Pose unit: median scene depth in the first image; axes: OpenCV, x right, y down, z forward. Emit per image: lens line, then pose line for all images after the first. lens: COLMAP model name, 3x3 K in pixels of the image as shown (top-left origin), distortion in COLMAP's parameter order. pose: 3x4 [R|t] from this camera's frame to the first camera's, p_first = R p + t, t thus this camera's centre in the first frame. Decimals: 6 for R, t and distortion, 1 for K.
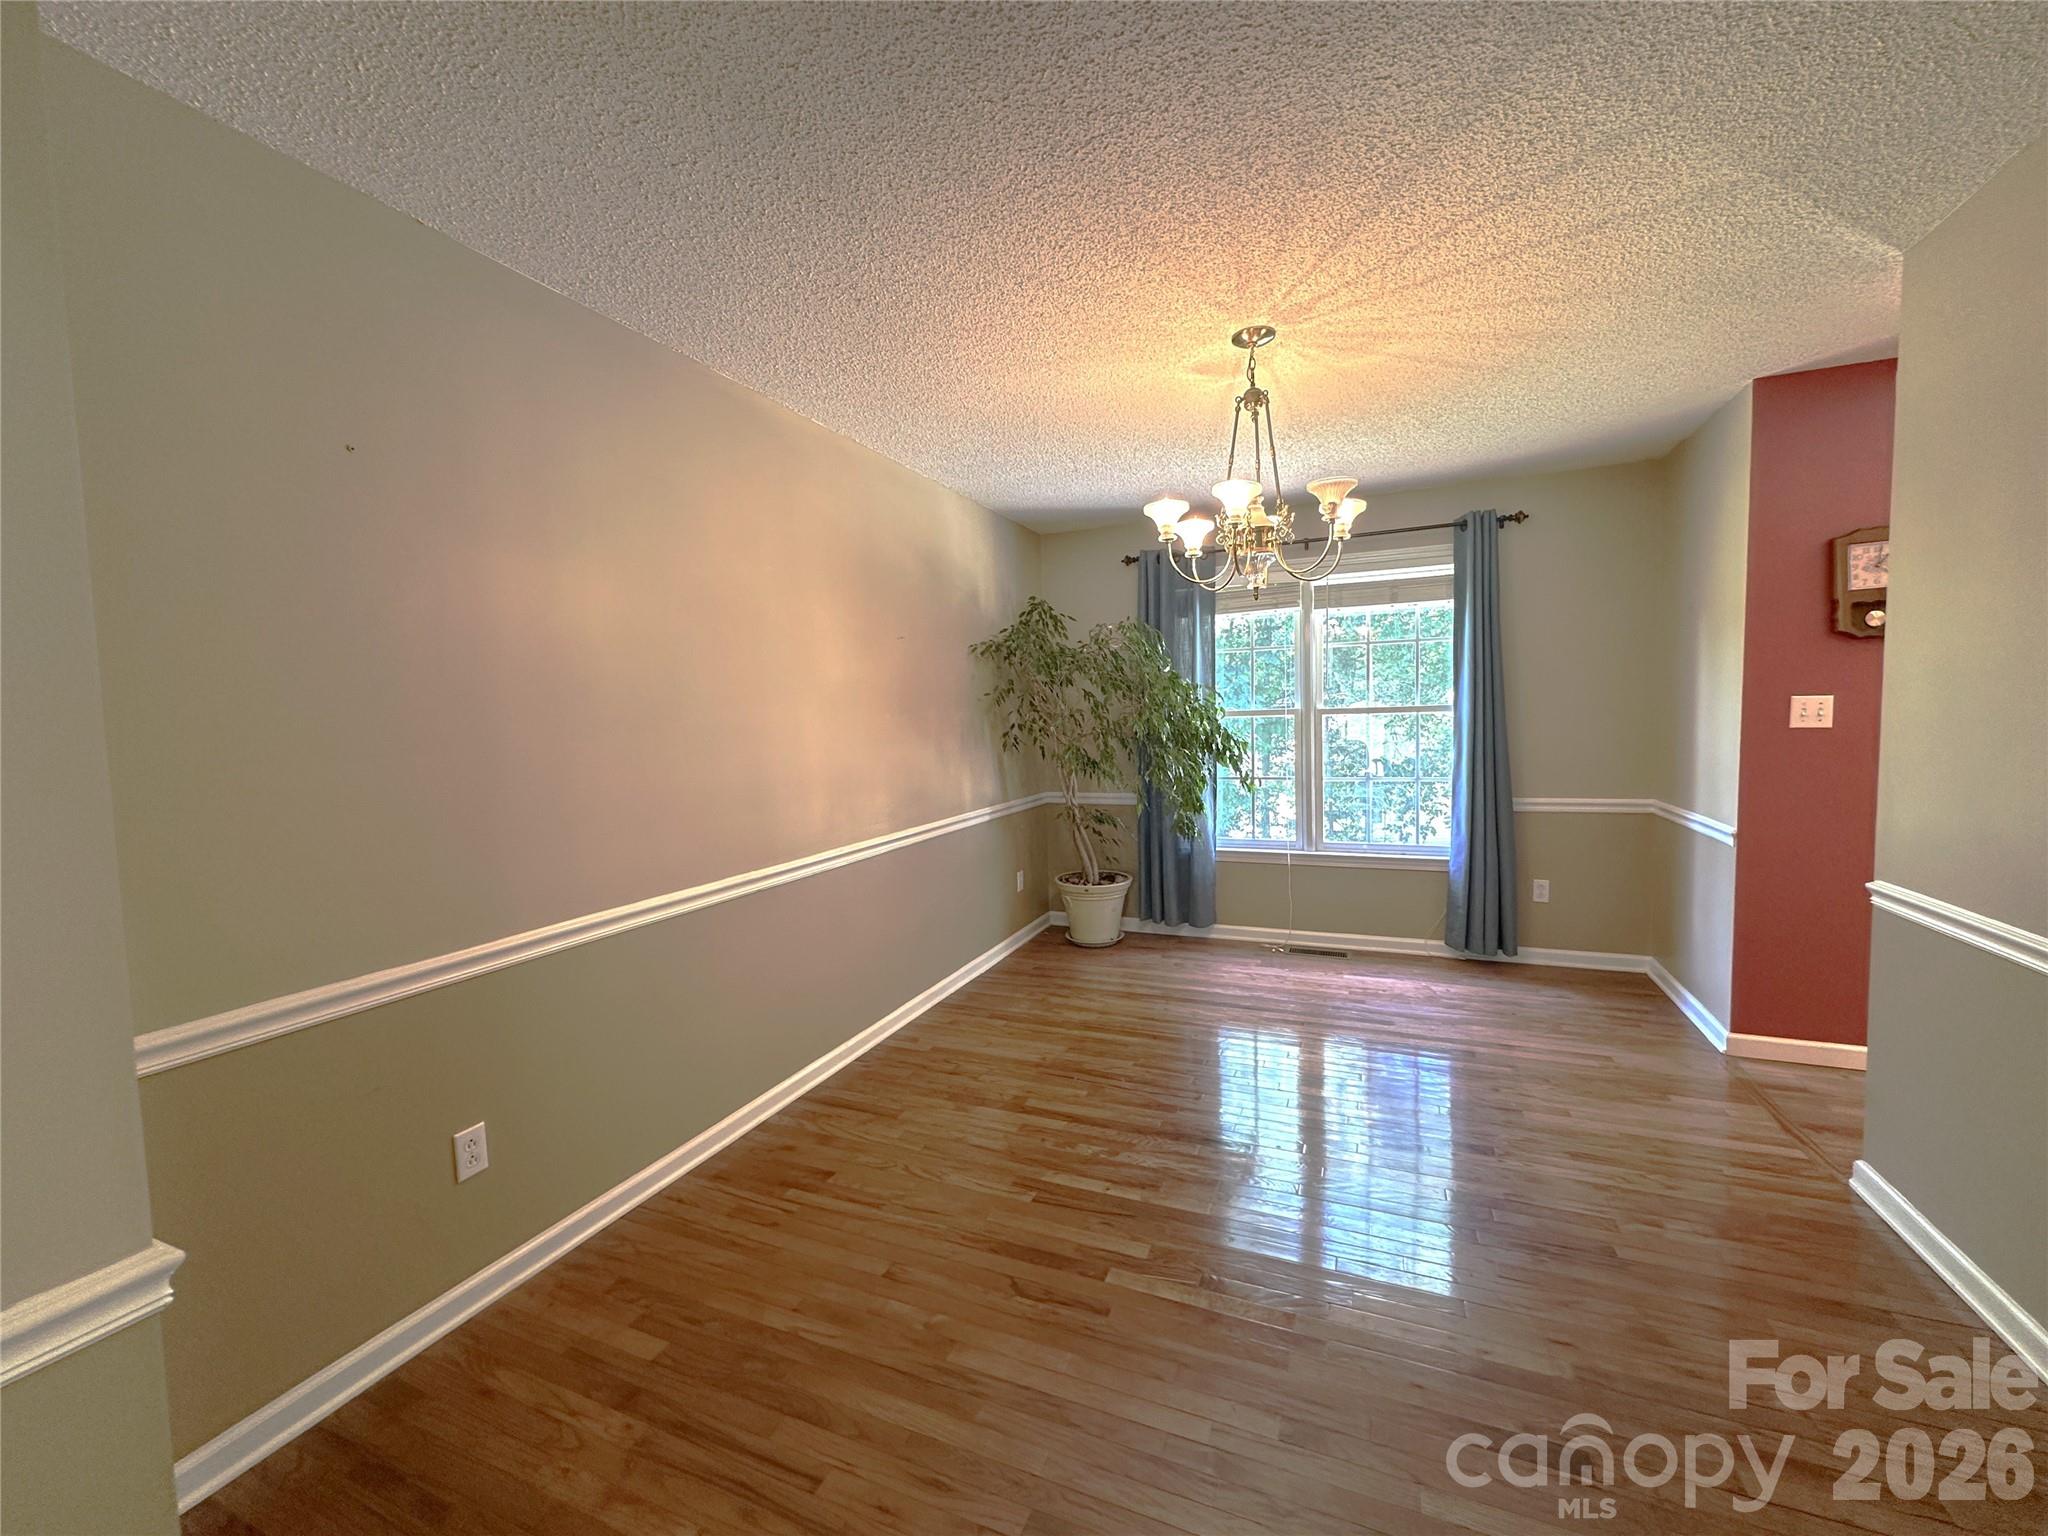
lens RADIAL K [[821.2, 0, 1024.0], [0, 821.2, 768.0], [0, 0, 1]] dist [-0.001096, 0.000241]
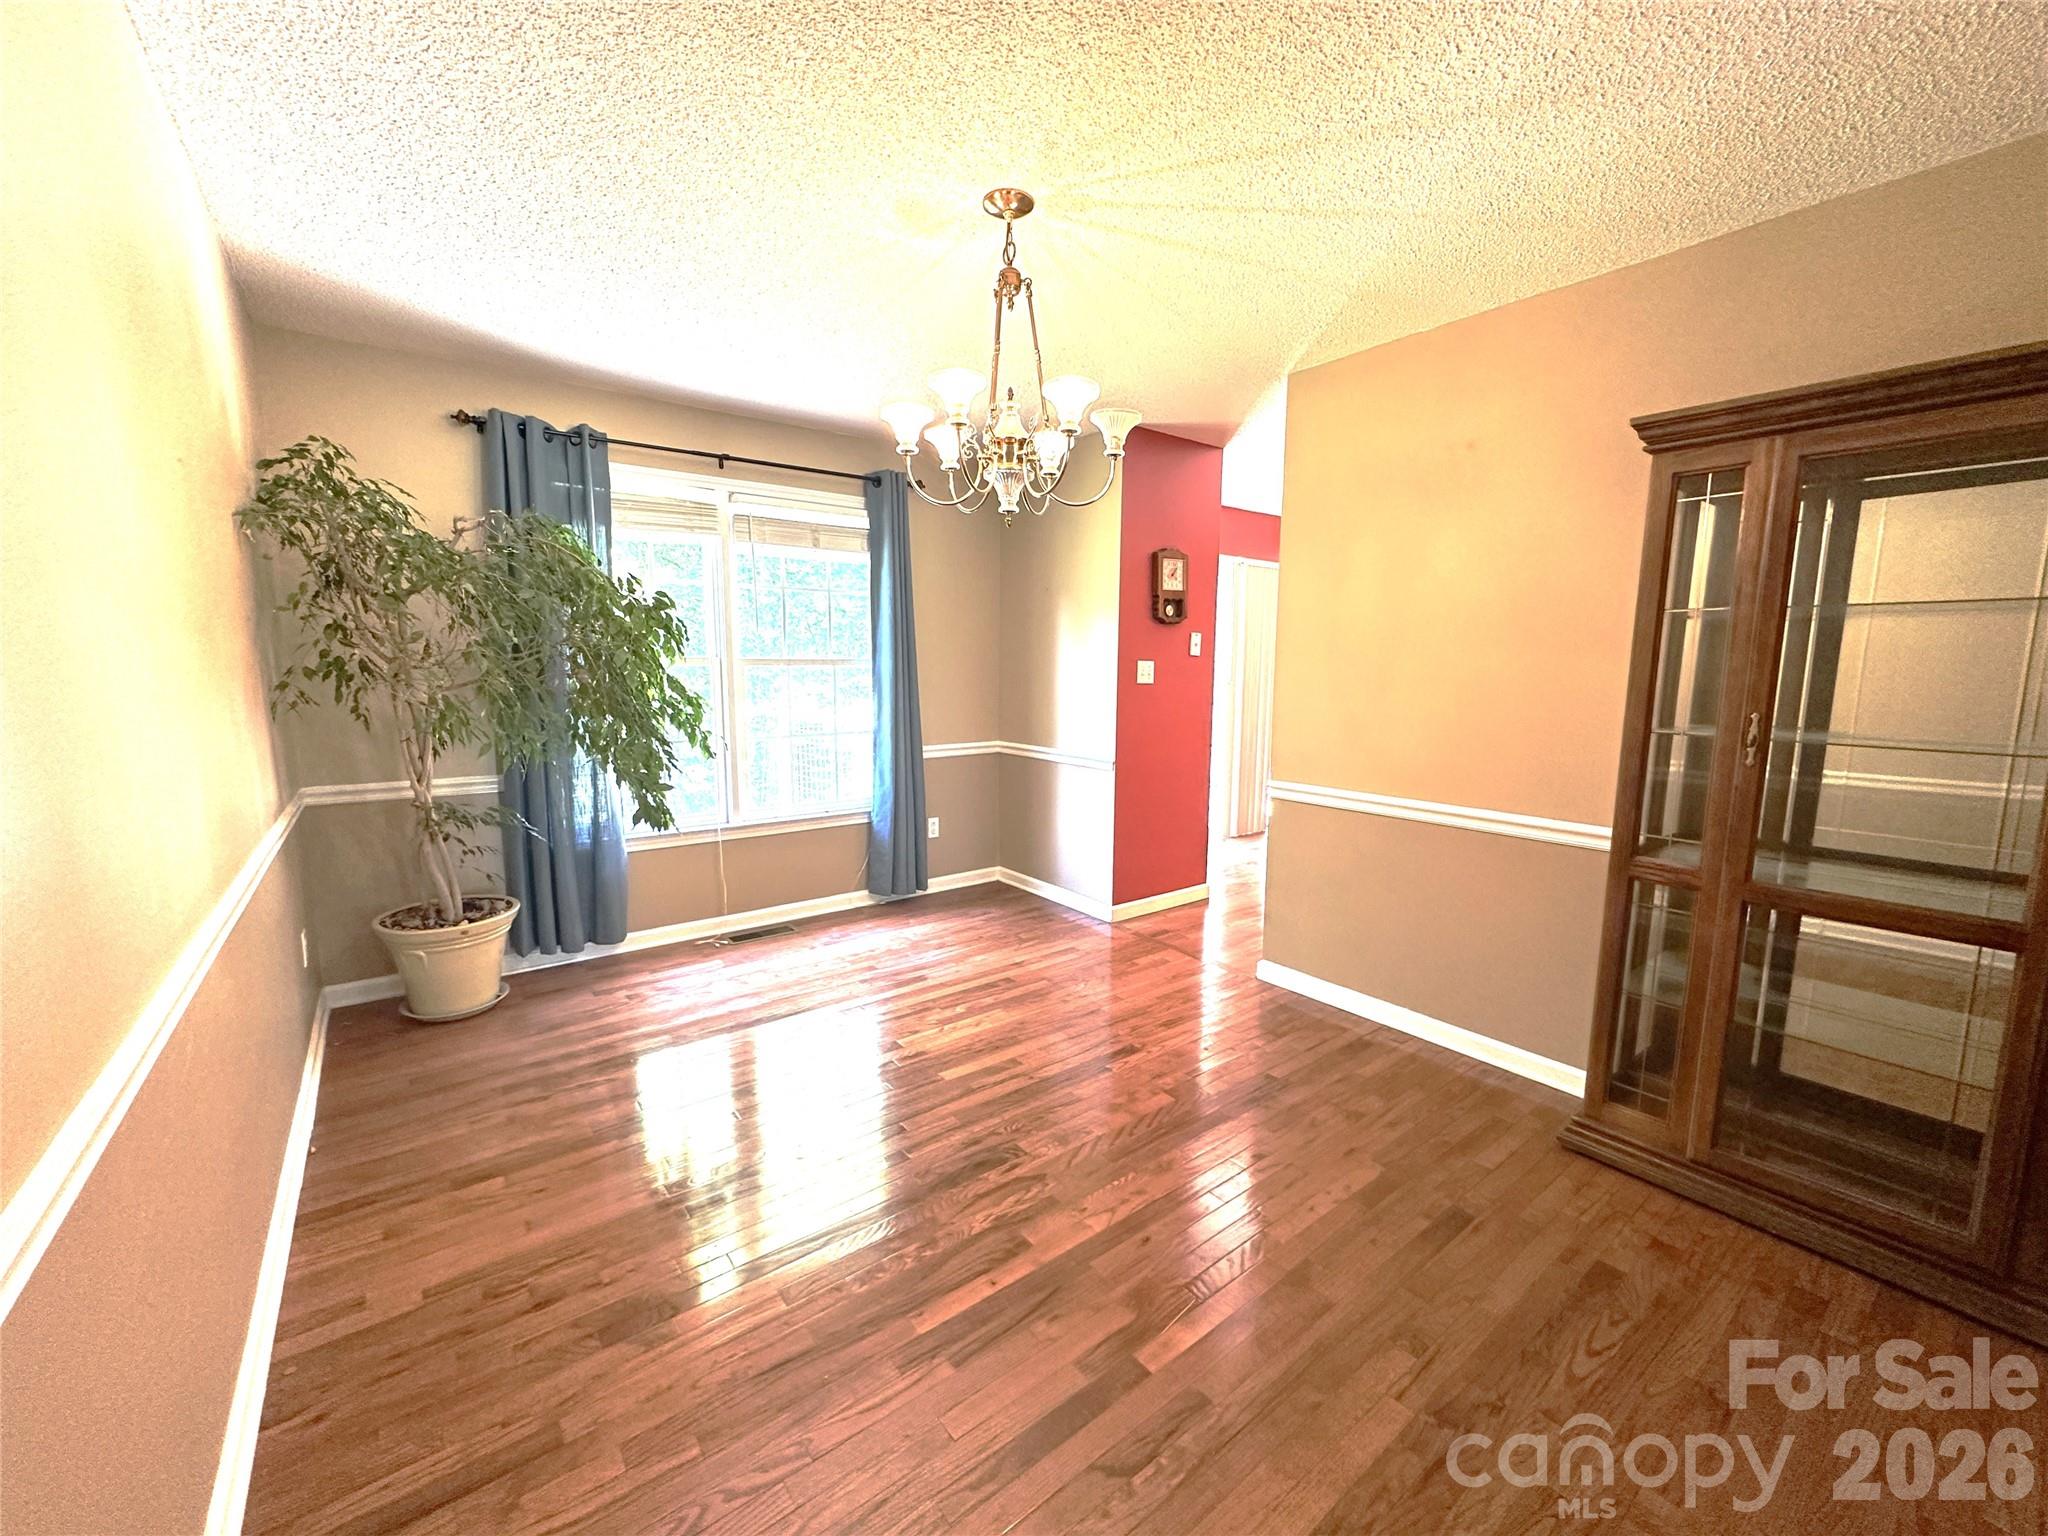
lens RADIAL K [[821.2, 0, 1024.0], [0, 821.2, 768.0], [0, 0, 1]] dist [-0.001096, 0.000241]
pose [[0.480674, -0.081190, 0.873132, -0.290012], [0.036669, 0.996695, 0.072493, -0.009413], [-0.876132, -0.002828, 0.482063, 0.347813]]
